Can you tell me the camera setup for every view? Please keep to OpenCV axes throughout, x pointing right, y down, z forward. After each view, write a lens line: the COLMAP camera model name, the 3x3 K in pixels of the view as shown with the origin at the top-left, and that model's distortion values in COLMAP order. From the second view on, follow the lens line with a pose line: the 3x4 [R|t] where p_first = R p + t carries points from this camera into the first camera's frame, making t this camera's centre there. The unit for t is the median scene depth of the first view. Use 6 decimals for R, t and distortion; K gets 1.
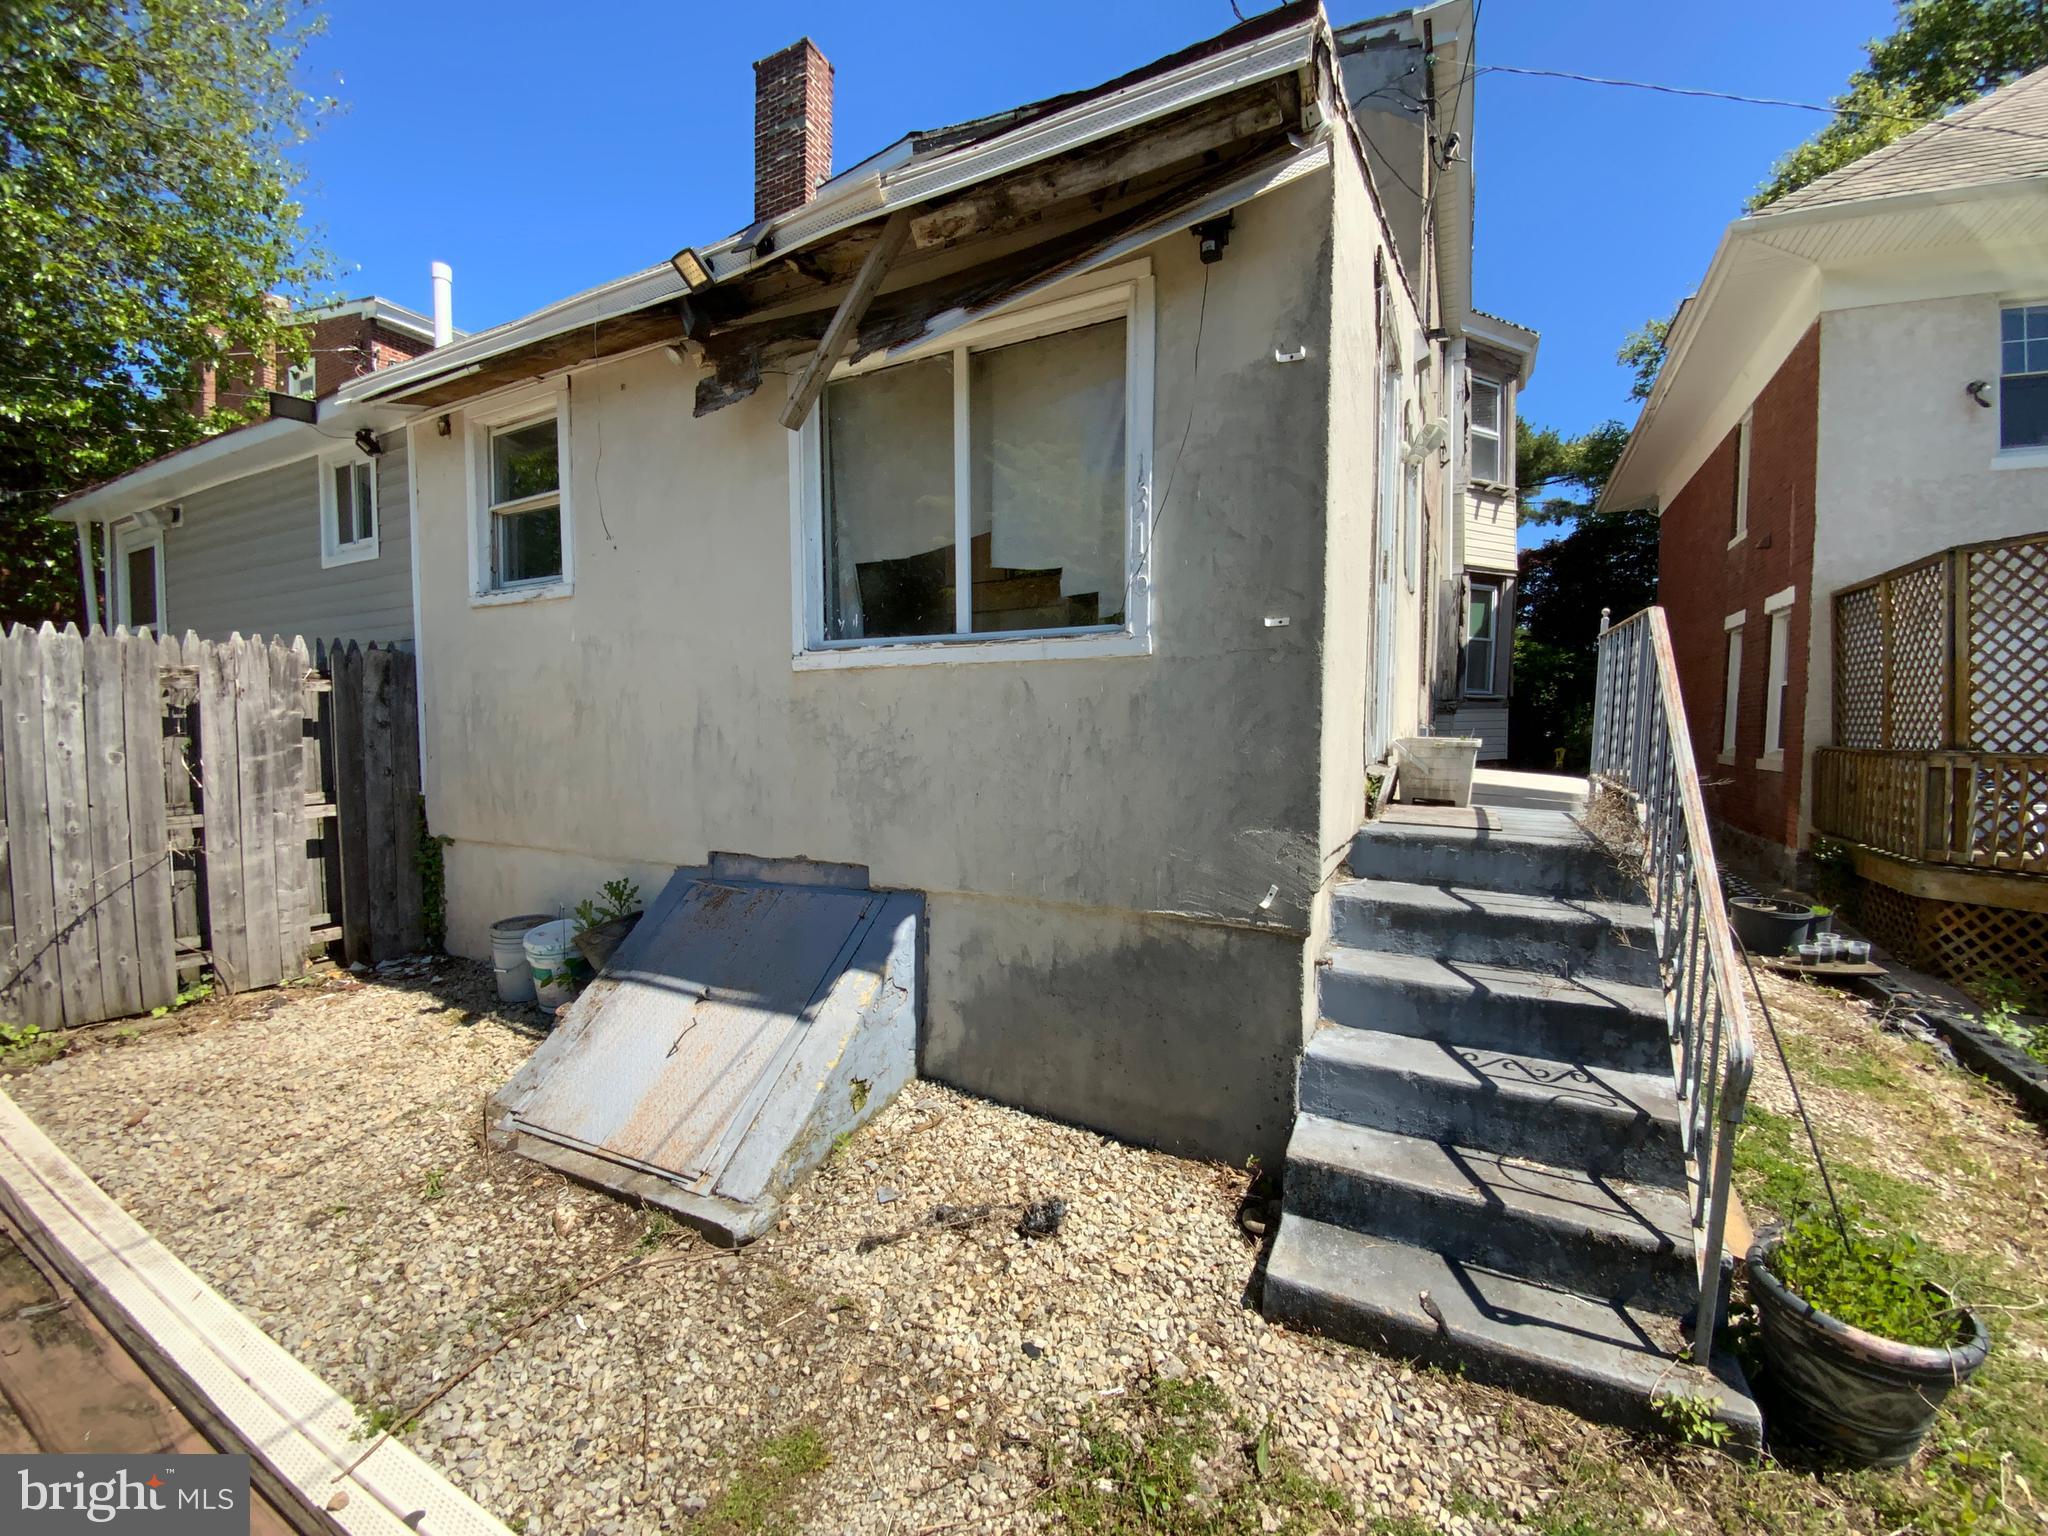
lens RADIAL K [[826.1, 0, 1024.0], [0, 826.1, 768.0], [0, 0, 1]] dist [0.027208, -0.022033]
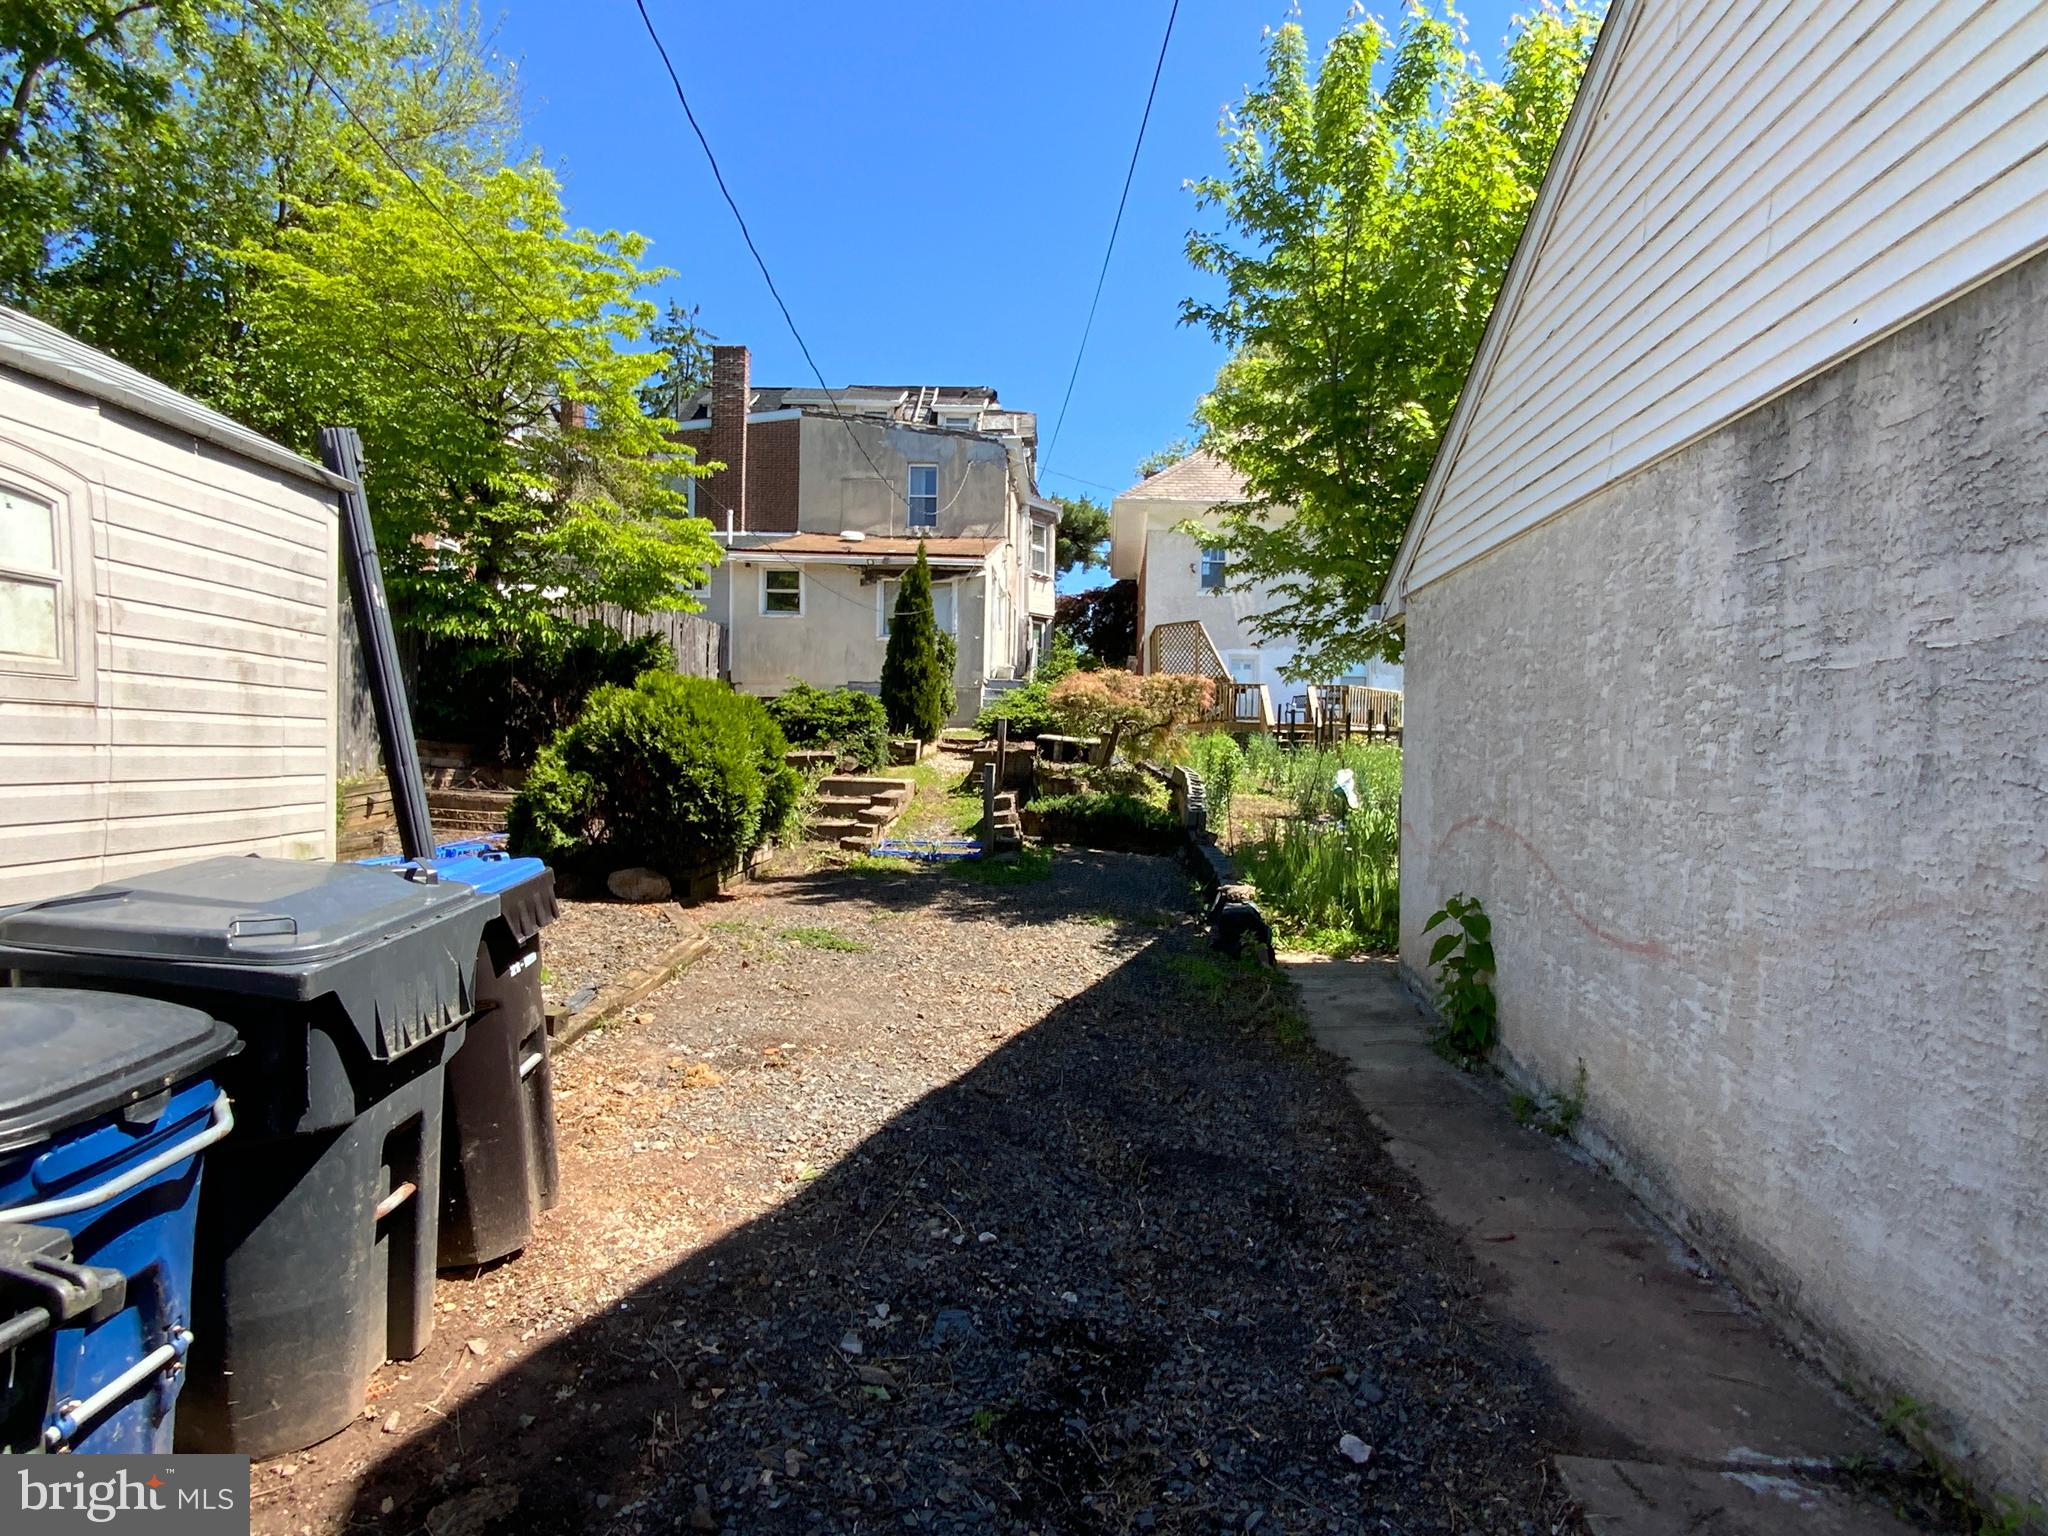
lens RADIAL K [[1083.3, 0, 1024.0], [0, 1083.3, 768.0], [0, 0, 1]] dist [0.025764, -0.018444]
pose [[0.907102, 0.015846, 0.420611, -1.345790], [-0.002145, 0.999452, -0.033027, 0.516006], [-0.420904, 0.029056, 0.906640, -3.141075]]
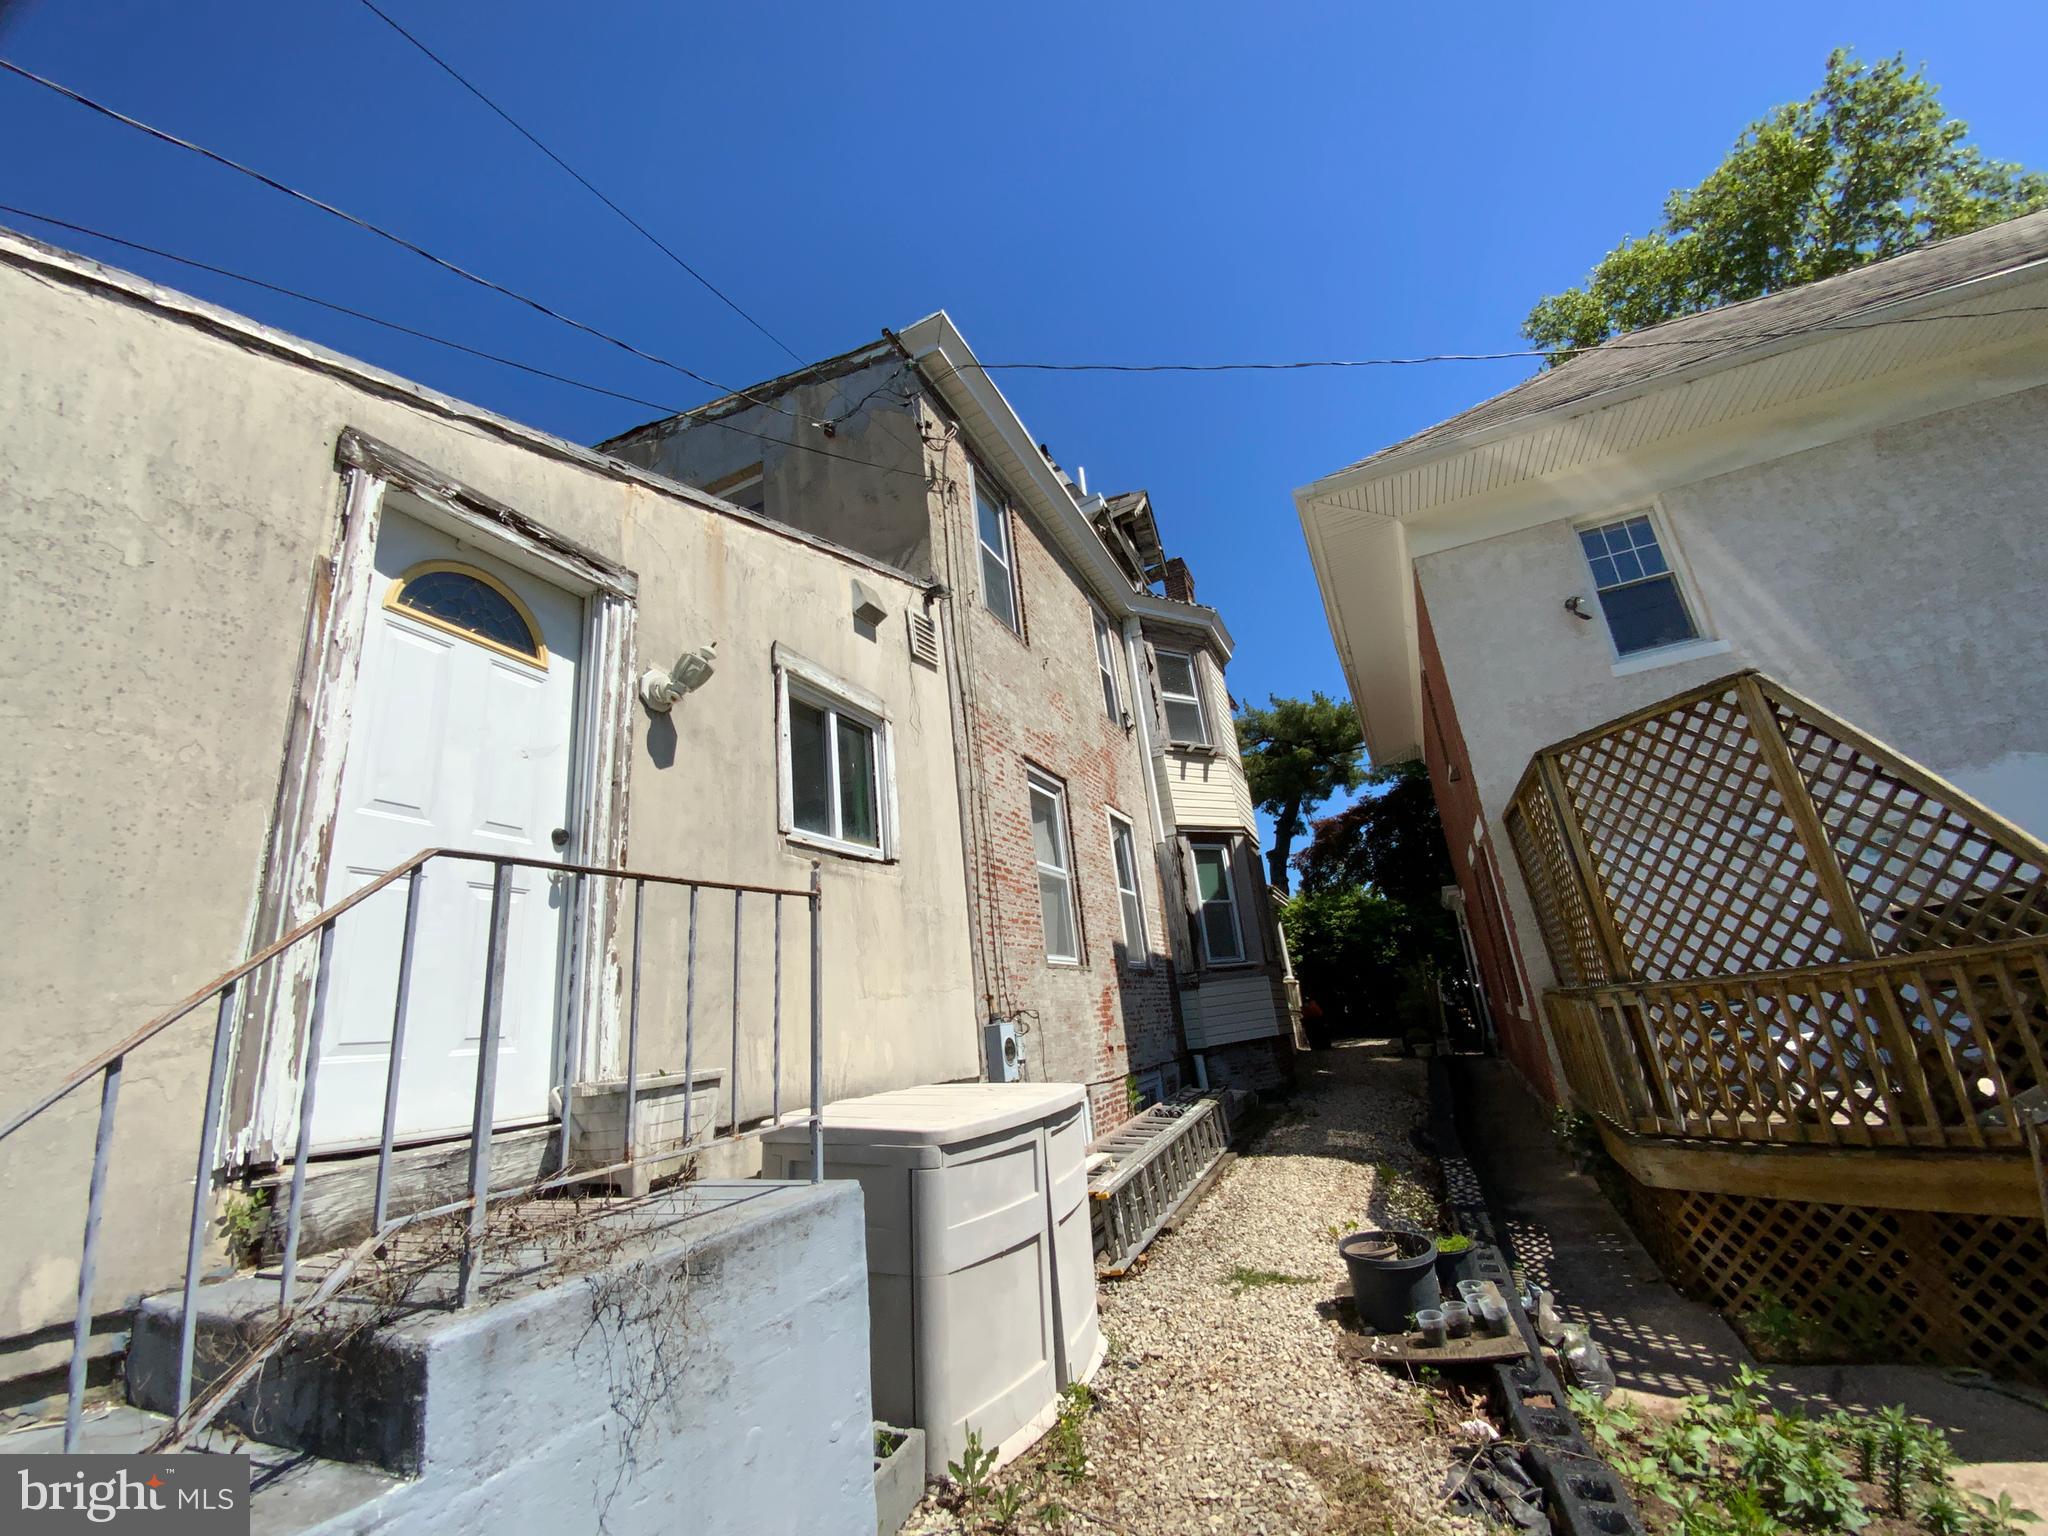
lens RADIAL K [[826.1, 0, 1024.0], [0, 826.1, 768.0], [0, 0, 1]] dist [0.027208, -0.022033]
pose [[0.992632, -0.085926, 0.085434, 0.601611], [0.110347, 0.932312, -0.344410, -0.002216], [-0.050058, 0.351300, 0.934924, 0.229188]]
